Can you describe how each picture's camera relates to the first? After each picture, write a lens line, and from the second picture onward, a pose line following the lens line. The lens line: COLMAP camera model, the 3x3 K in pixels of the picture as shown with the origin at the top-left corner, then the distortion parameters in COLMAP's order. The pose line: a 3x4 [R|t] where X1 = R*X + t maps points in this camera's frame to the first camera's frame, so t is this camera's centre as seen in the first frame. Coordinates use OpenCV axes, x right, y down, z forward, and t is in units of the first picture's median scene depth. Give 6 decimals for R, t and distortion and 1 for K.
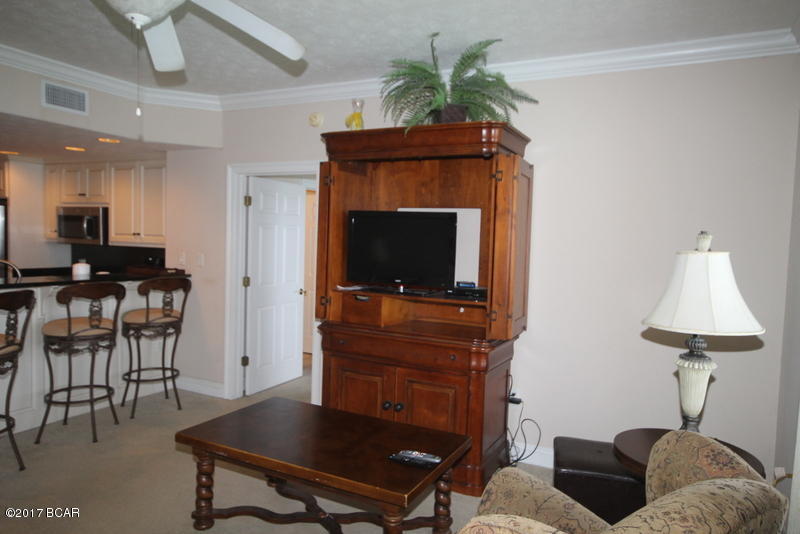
lens RADIAL K [[548.3, 0, 407.8], [0, 548.3, 267.3], [0, 0, 1]] dist [0.006639, 0.018974]
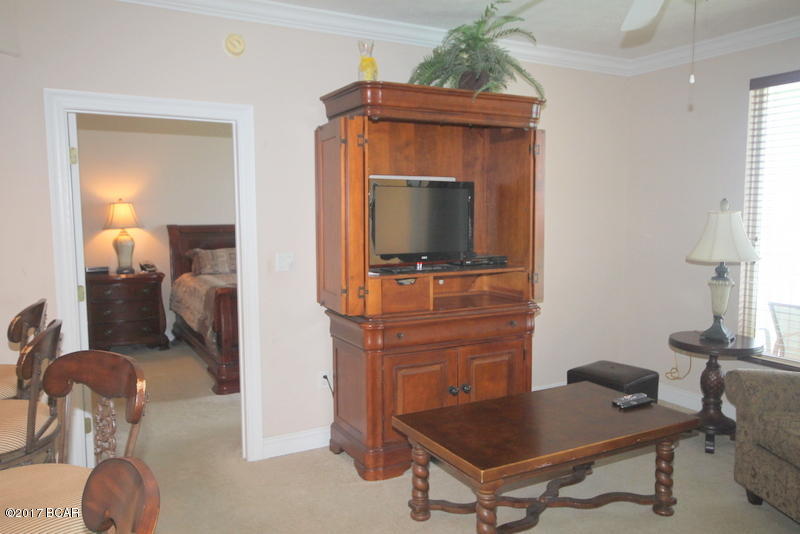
lens RADIAL K [[623.3, 0, 407.0], [0, 623.3, 269.5], [0, 0, 1]] dist [-0.011393, 0.042874]
pose [[0.561107, -0.113498, 0.819925, -0.849683], [0.076156, 0.993432, 0.085399, -0.043658], [-0.824232, 0.014524, 0.566065, 0.431790]]
